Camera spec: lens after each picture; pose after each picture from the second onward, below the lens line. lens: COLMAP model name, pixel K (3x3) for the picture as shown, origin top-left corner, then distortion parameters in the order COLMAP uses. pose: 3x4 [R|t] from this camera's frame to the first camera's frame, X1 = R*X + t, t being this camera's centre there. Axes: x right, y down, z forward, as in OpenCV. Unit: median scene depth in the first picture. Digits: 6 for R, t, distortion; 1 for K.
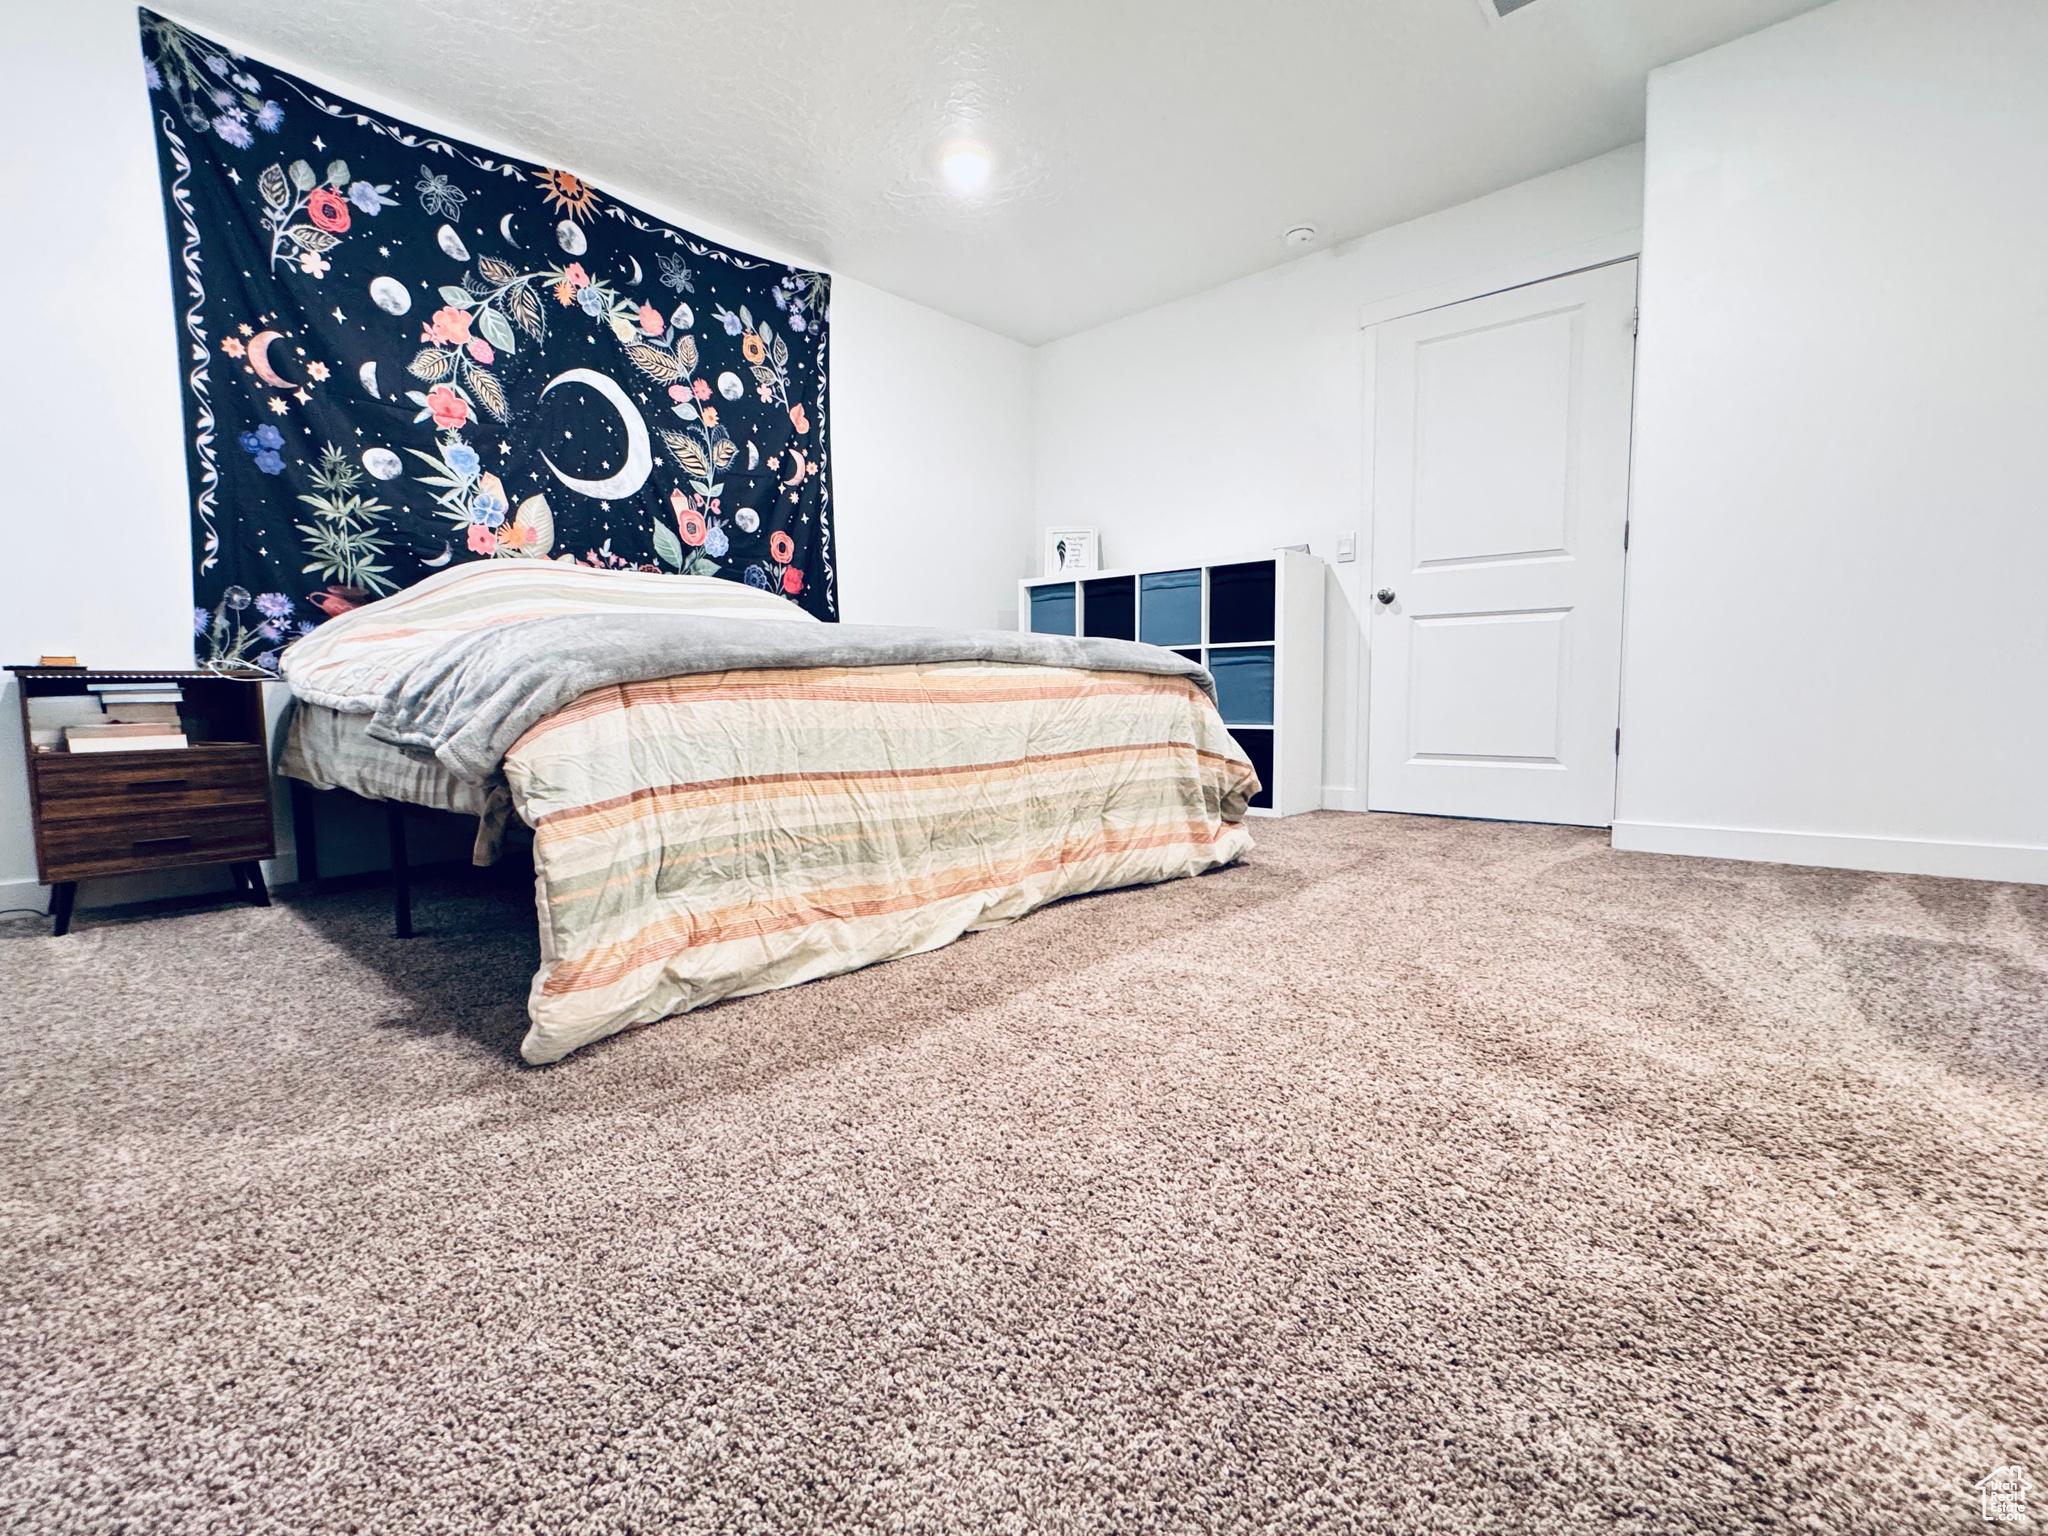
lens RADIAL K [[945.7, 0, 1025.2], [0, 945.7, 765.1], [0, 0, 1]] dist [-0.002870, 0.000743]
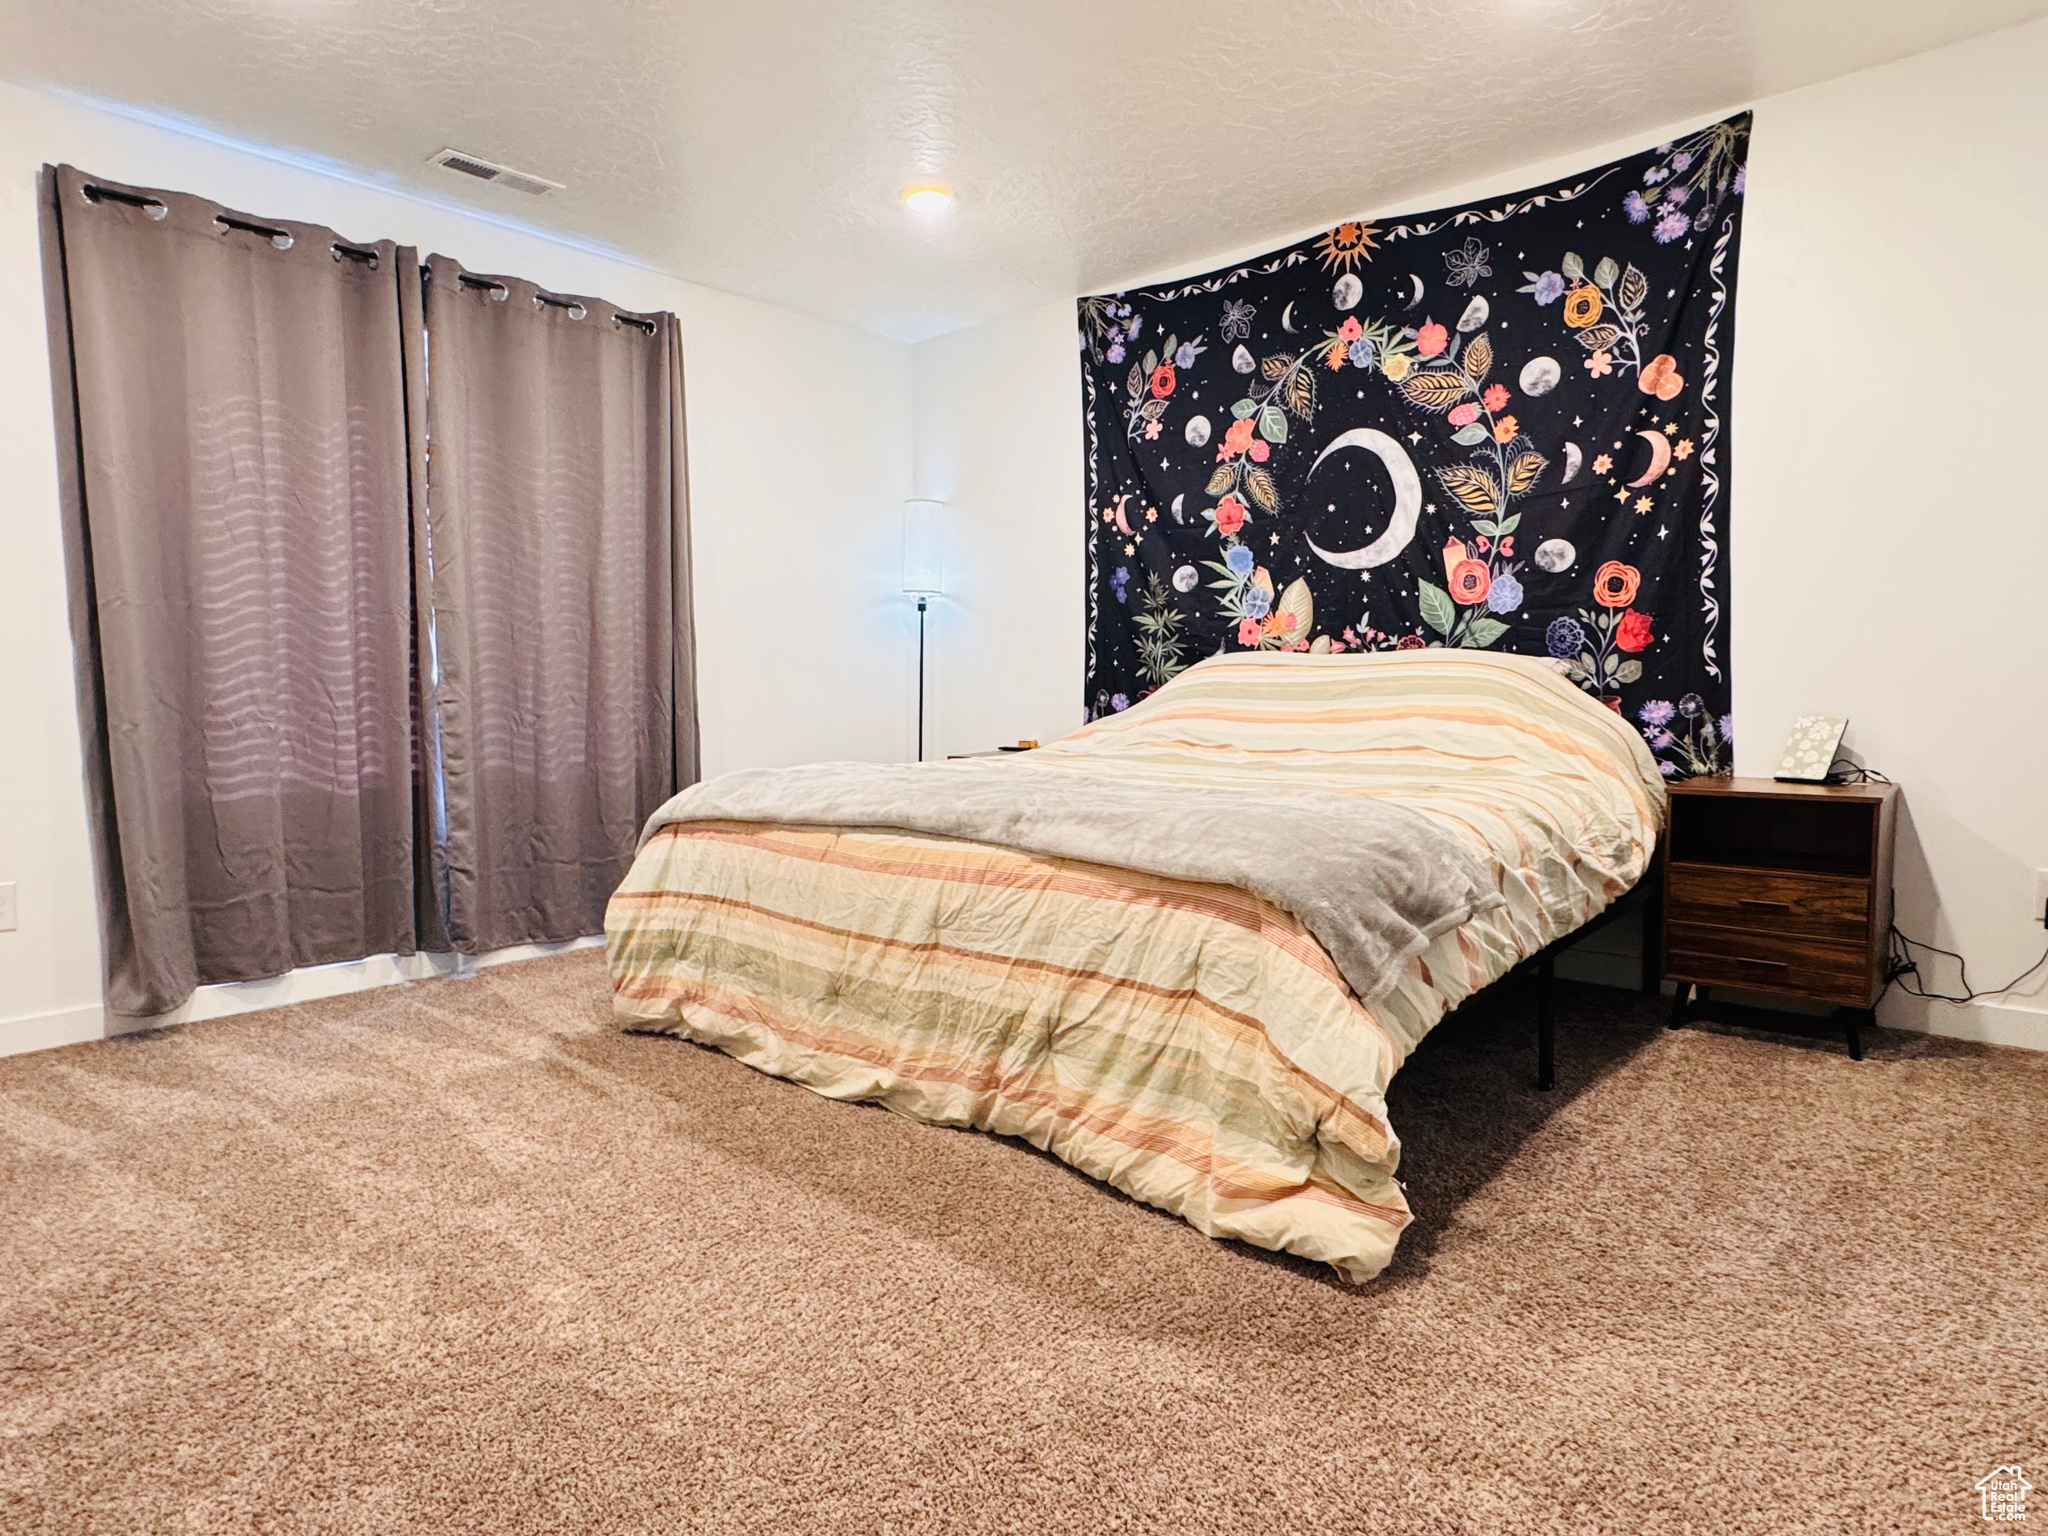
lens RADIAL K [[1176.6, 0, 1019.6], [0, 1176.6, 763.6], [0, 0, 1]] dist [-0.003142, 0.003632]
pose [[0.010706, 0.086084, -0.996230, 0.801276], [-0.067036, 0.994108, 0.085180, -0.203371], [0.997693, 0.065871, 0.016414, 0.794603]]
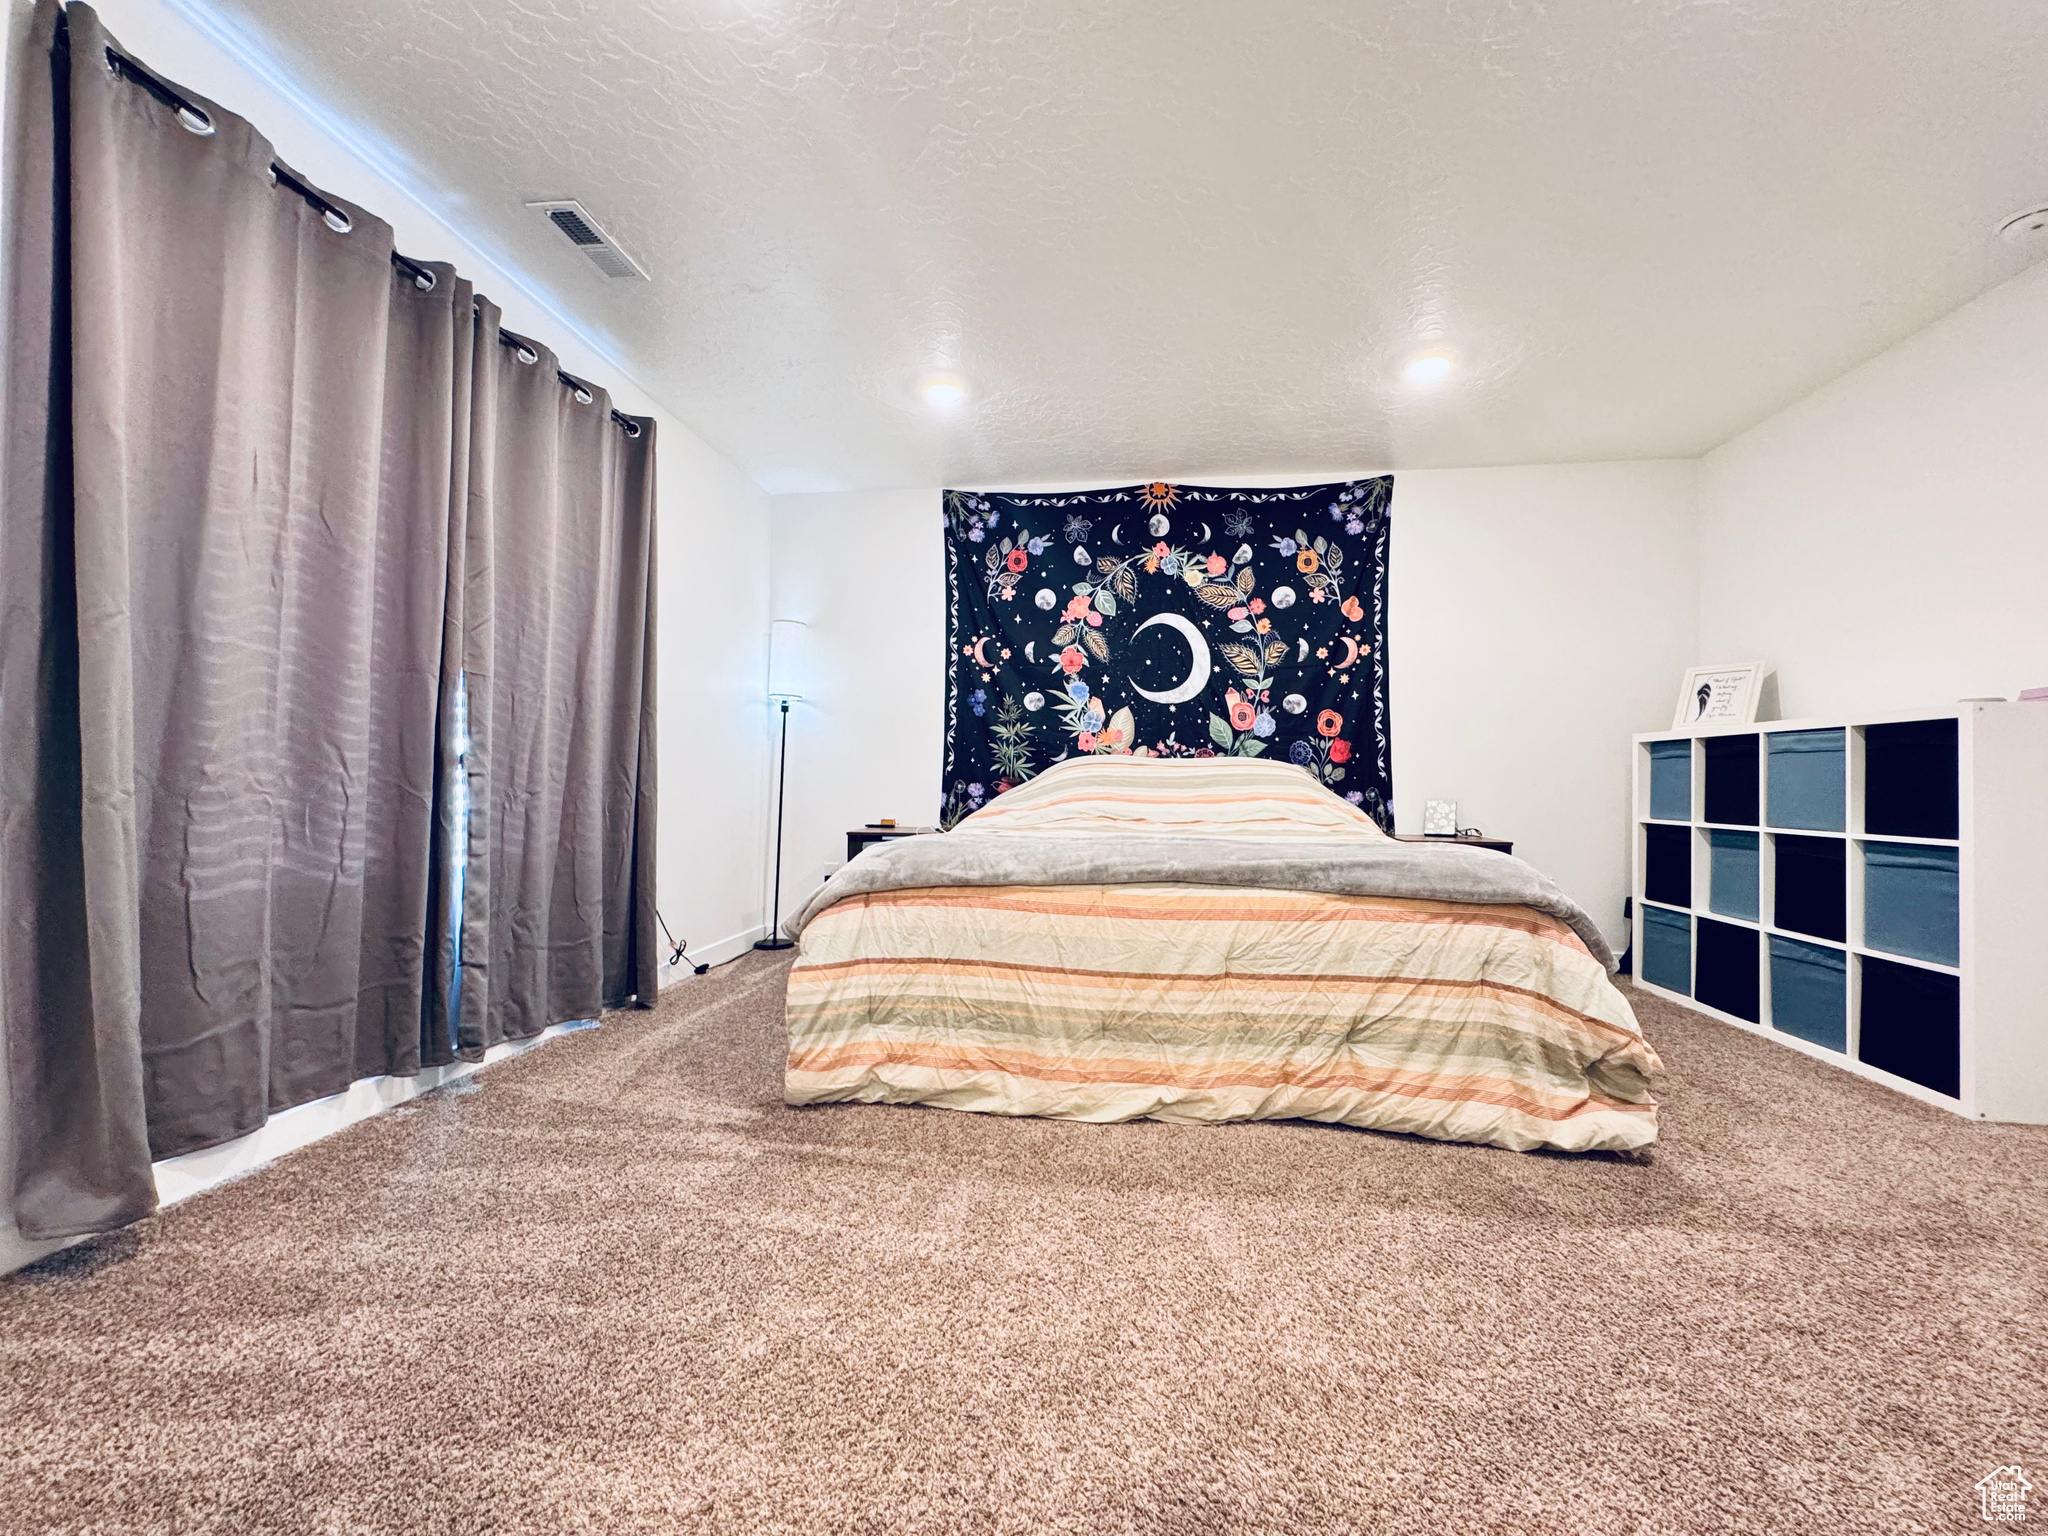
lens RADIAL K [[819.7, 0, 1024.9], [0, 819.7, 763.9], [0, 0, 1]] dist [-0.000783, 0.000200]
pose [[0.568524, 0.001429, -0.822665, 0.484112], [-0.082593, 0.995045, -0.055351, -0.132720], [0.818510, 0.099415, 0.565825, 0.196087]]
